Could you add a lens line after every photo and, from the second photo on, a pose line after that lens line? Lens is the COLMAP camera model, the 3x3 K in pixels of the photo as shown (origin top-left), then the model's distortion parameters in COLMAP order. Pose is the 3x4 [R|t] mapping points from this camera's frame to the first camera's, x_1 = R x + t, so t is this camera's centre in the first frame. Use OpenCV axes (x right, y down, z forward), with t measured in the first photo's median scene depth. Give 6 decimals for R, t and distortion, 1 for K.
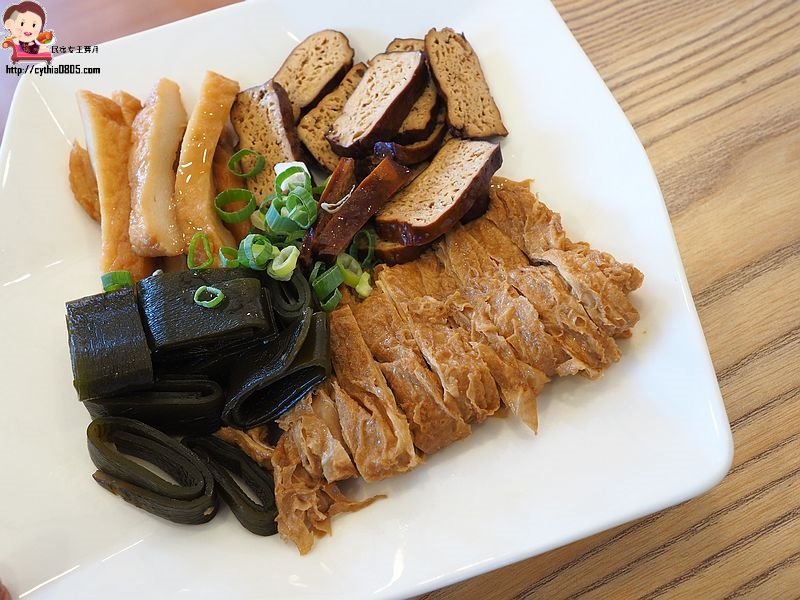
lens RADIAL K [[616.0, 0, 400.0], [0, 616.0, 300.0], [0, 0, 1]] dist [0.000101, -0.000090]
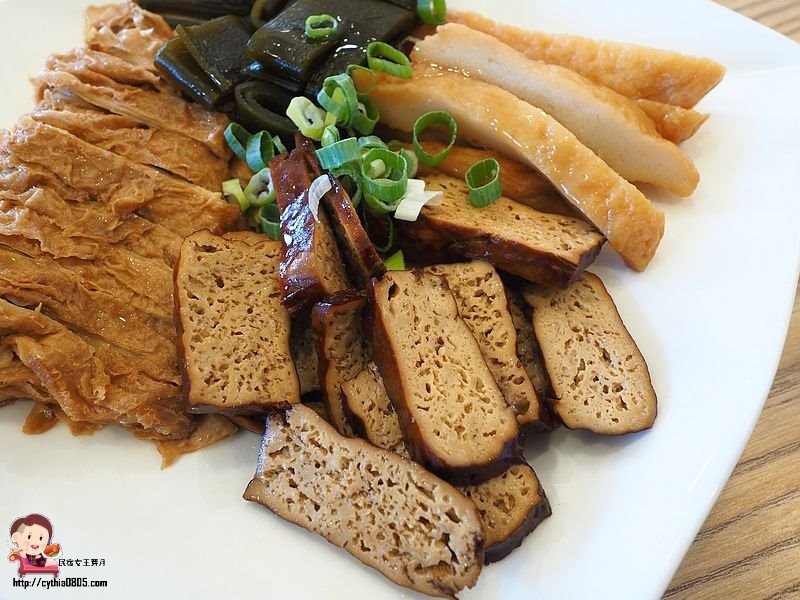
lens RADIAL K [[658.1, 0, 400.0], [0, 658.1, 300.0], [0, 0, 1]] dist [-0.005972, -0.006846]
pose [[-0.669504, 0.687830, -0.280453, 0.130766], [-0.661026, -0.379471, 0.647339, -0.741982], [0.338835, 0.618783, 0.708730, 0.535814]]
